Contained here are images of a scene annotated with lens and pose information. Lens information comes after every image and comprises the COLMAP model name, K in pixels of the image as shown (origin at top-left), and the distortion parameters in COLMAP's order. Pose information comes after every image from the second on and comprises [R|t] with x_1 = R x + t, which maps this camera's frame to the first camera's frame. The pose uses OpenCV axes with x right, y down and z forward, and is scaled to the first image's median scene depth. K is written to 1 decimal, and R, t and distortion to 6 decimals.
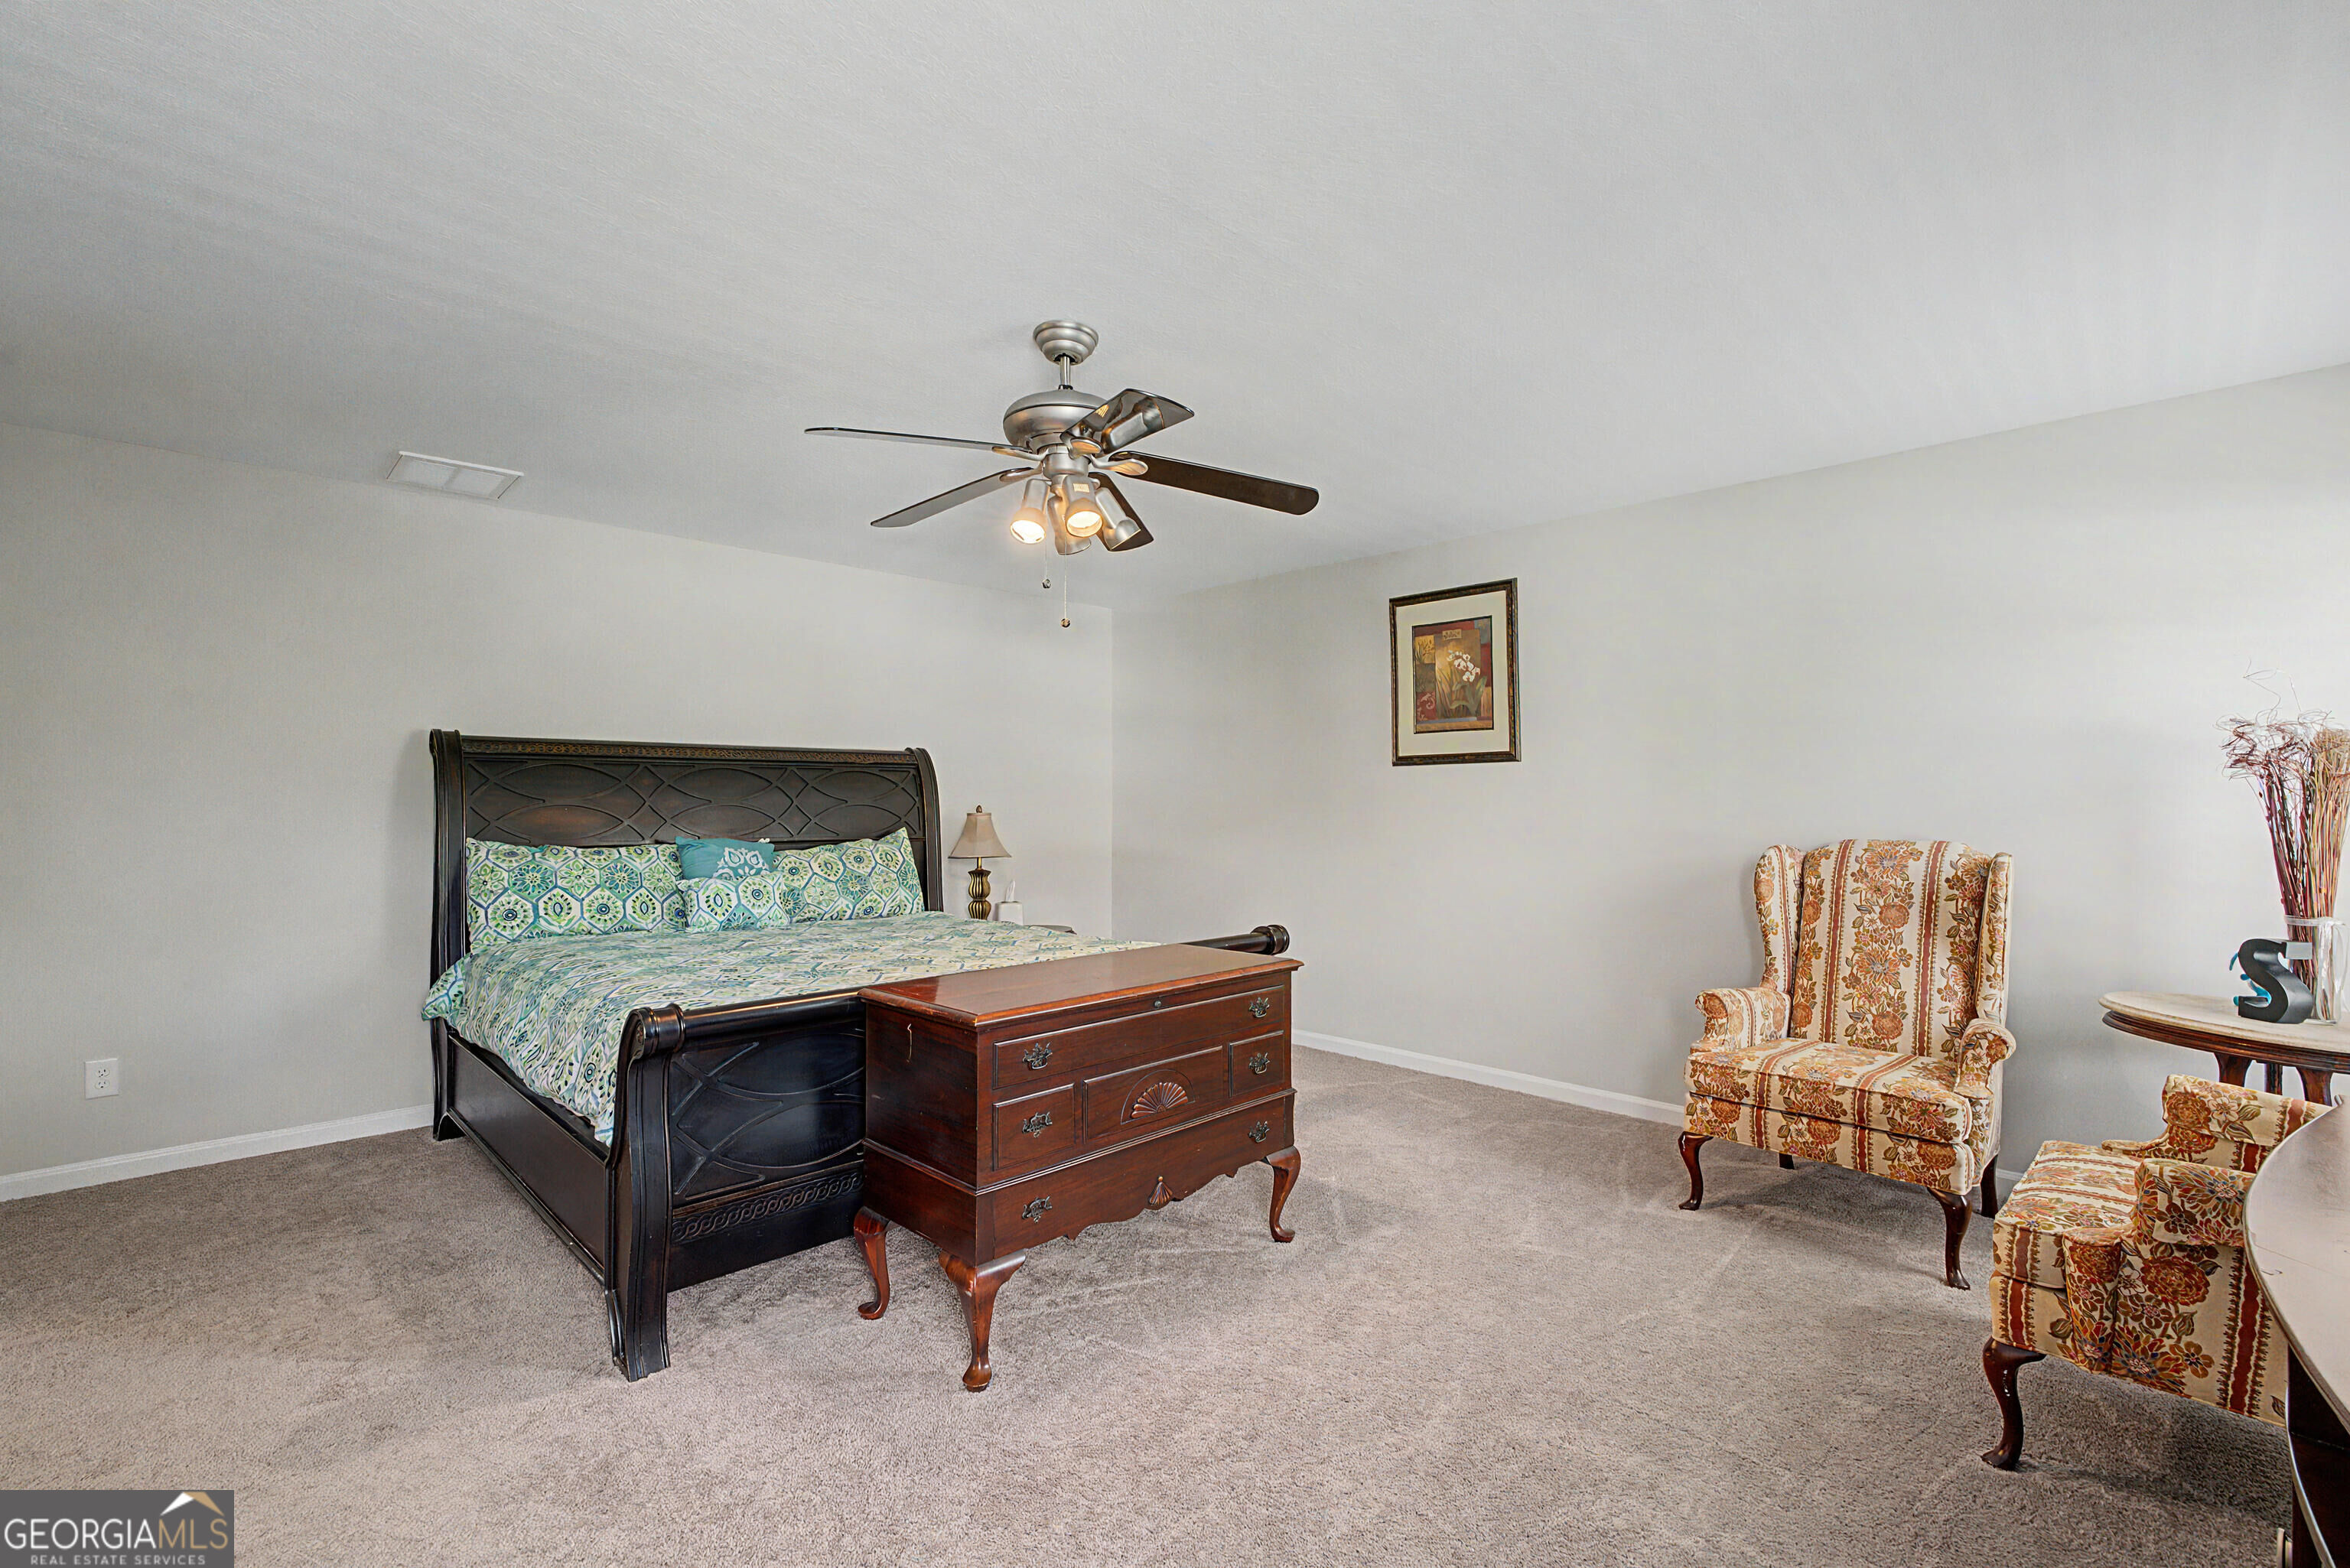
lens RADIAL K [[1033.5, 0, 1175.0], [0, 1033.5, 784.0], [0, 0, 1]] dist [-0.017281, 0.000244]
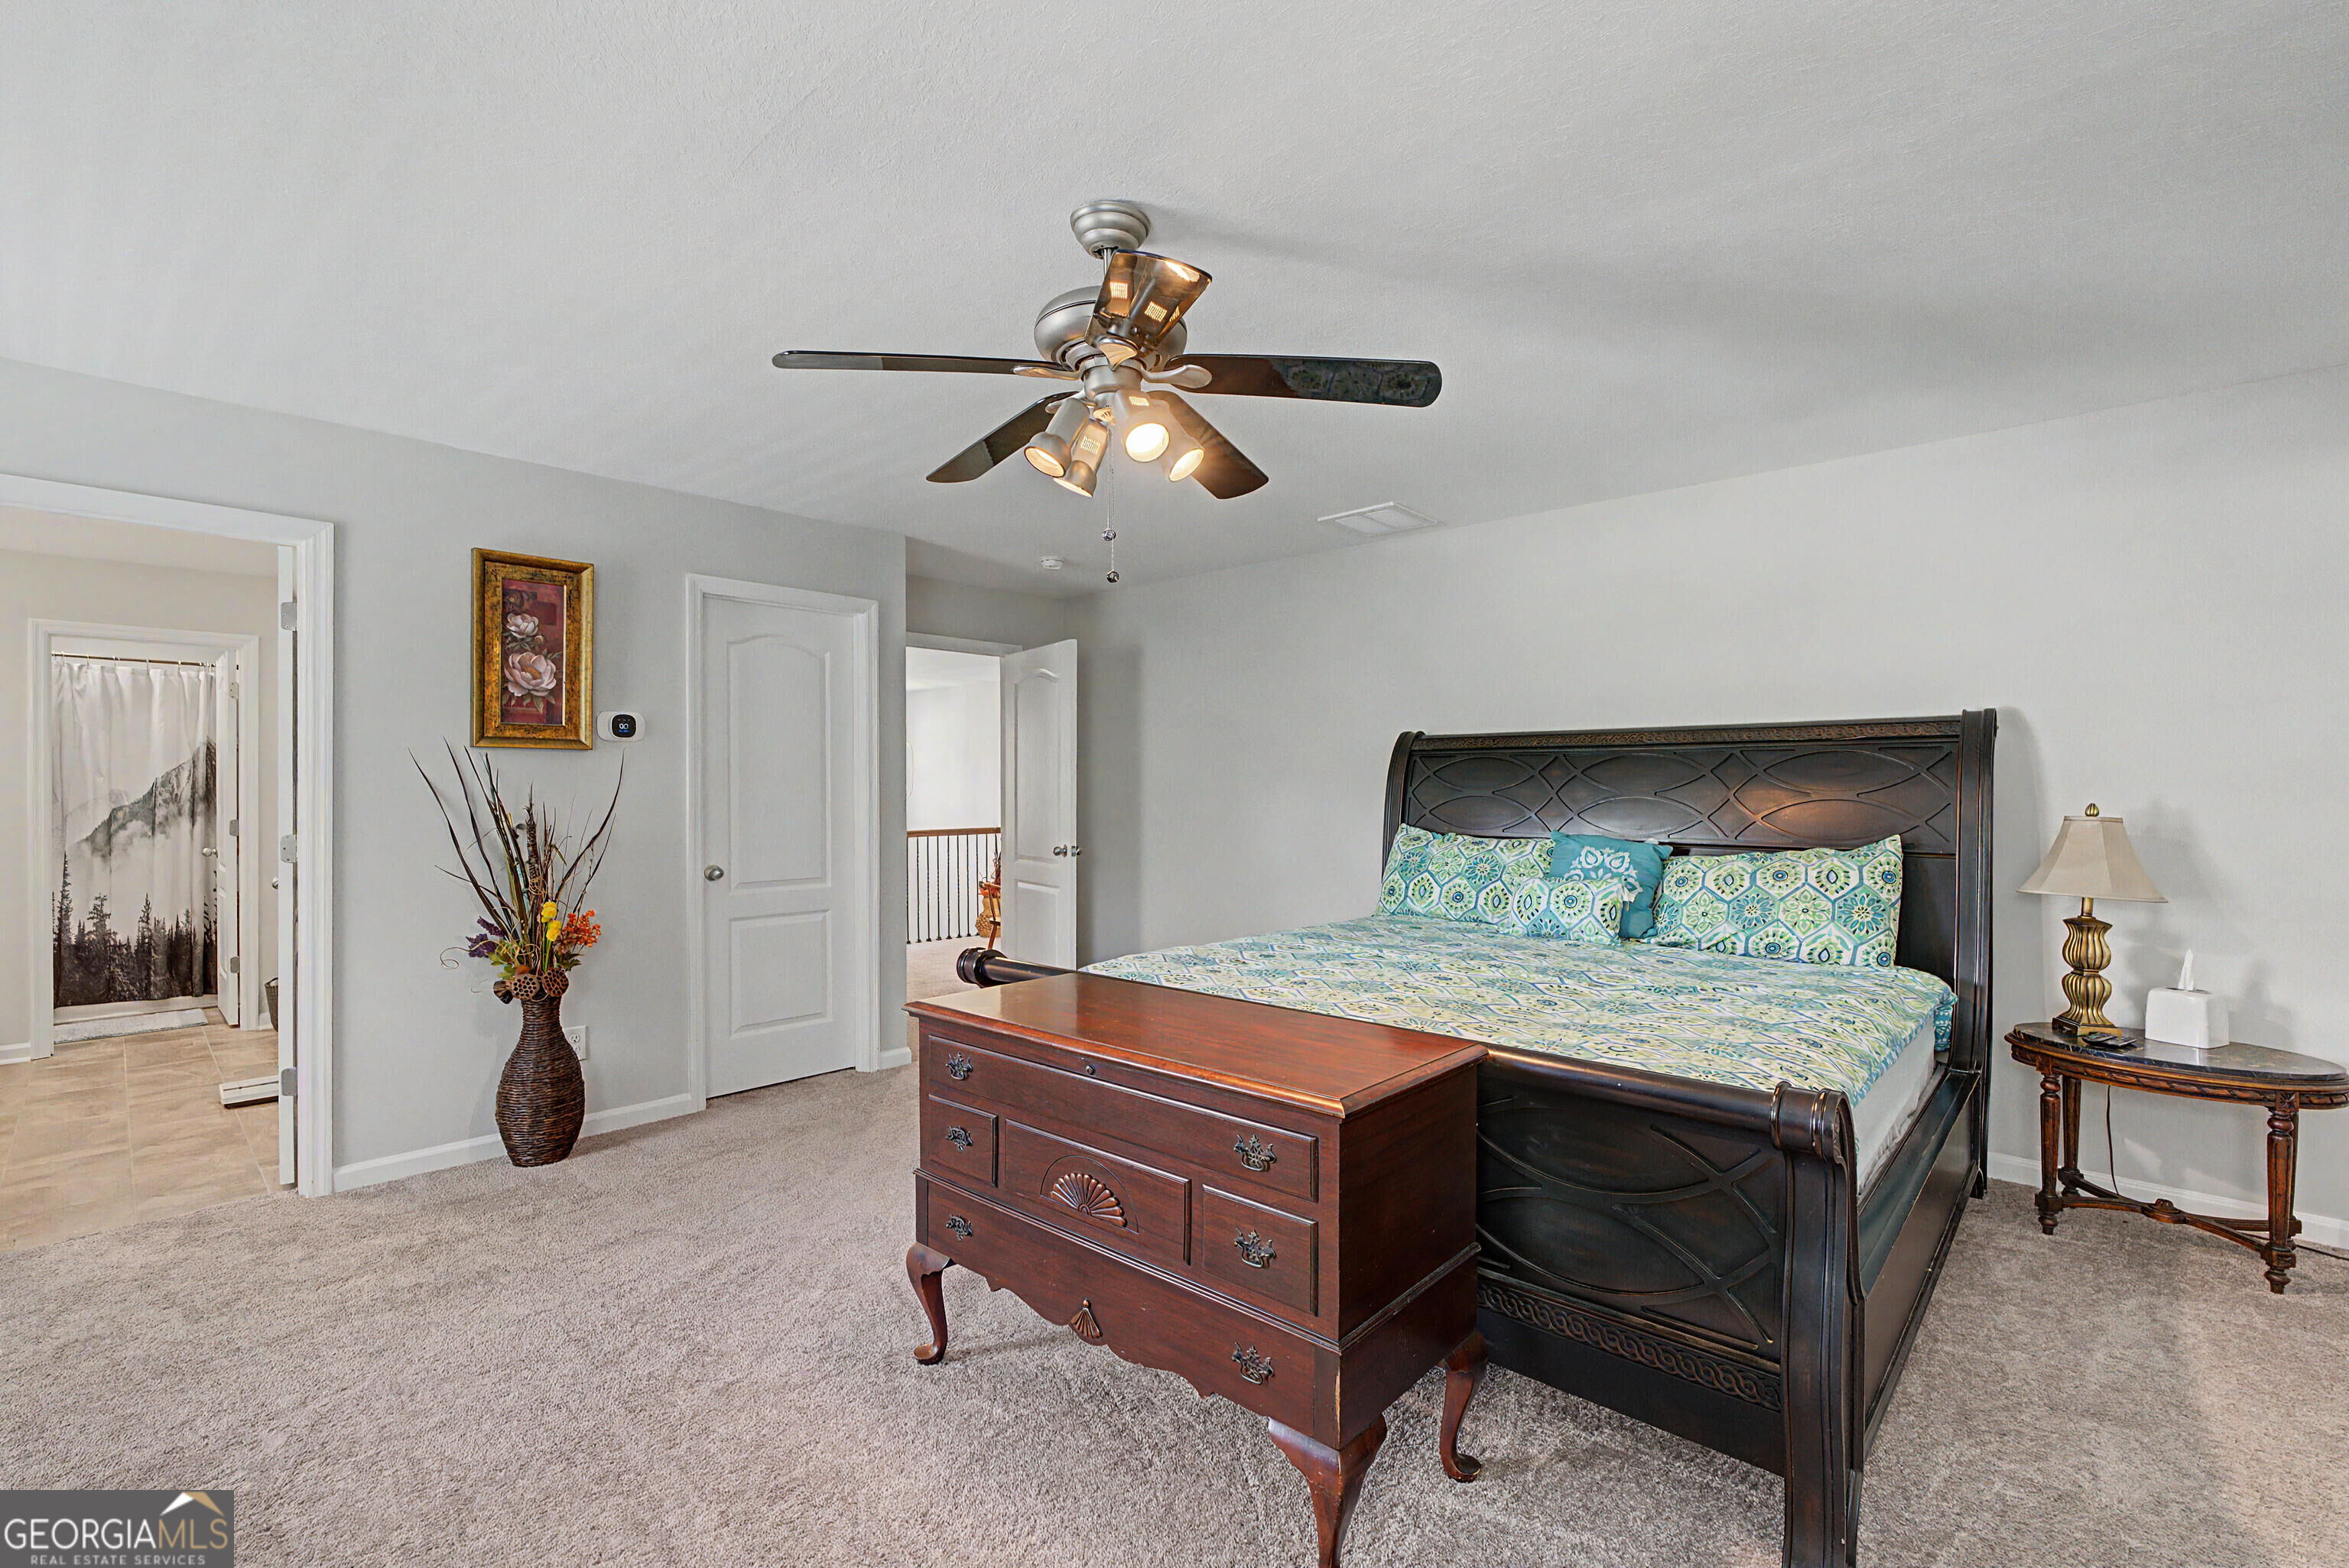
lens RADIAL K [[1033.1, 0, 1174.5], [0, 1033.1, 784.0], [0, 0, 1]] dist [-0.017281, 0.000244]
pose [[0.049504, -0.004076, -0.998766, 0.441573], [0.013141, 0.999908, -0.003429, 0.007074], [0.998687, -0.012955, 0.049553, 0.623957]]
